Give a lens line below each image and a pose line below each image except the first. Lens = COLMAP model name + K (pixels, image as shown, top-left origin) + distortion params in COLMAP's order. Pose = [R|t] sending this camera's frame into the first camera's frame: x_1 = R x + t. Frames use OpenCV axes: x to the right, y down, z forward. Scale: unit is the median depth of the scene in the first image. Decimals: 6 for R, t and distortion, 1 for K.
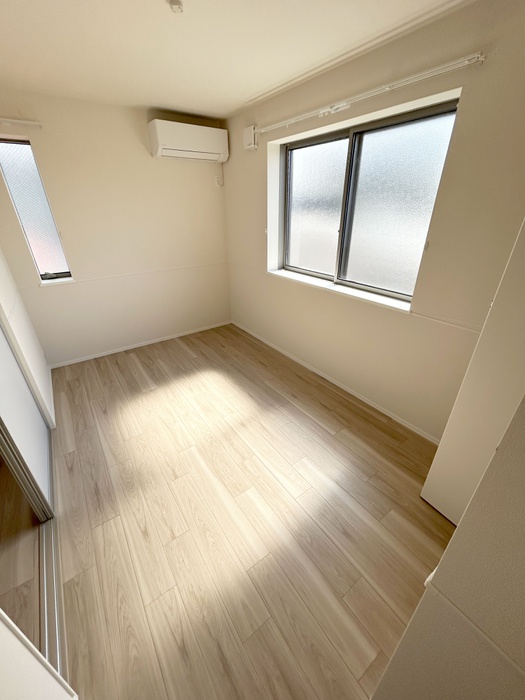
lens RADIAL K [[282.2, 0, 261.0], [0, 282.2, 349.6], [0, 0, 1]] dist [-0.002199, 0.000642]
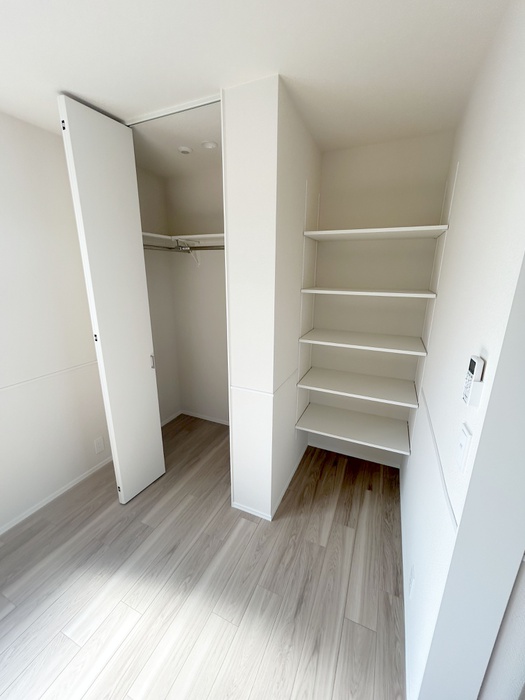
lens RADIAL K [[282.2, 0, 260.5], [0, 282.2, 350.2], [0, 0, 1]] dist [-0.002199, 0.000642]
pose [[-0.508603, -0.230331, 0.829621, -0.629797], [0.383286, 0.802245, 0.457706, -0.361283], [-0.770983, 0.550772, -0.319742, 0.679757]]
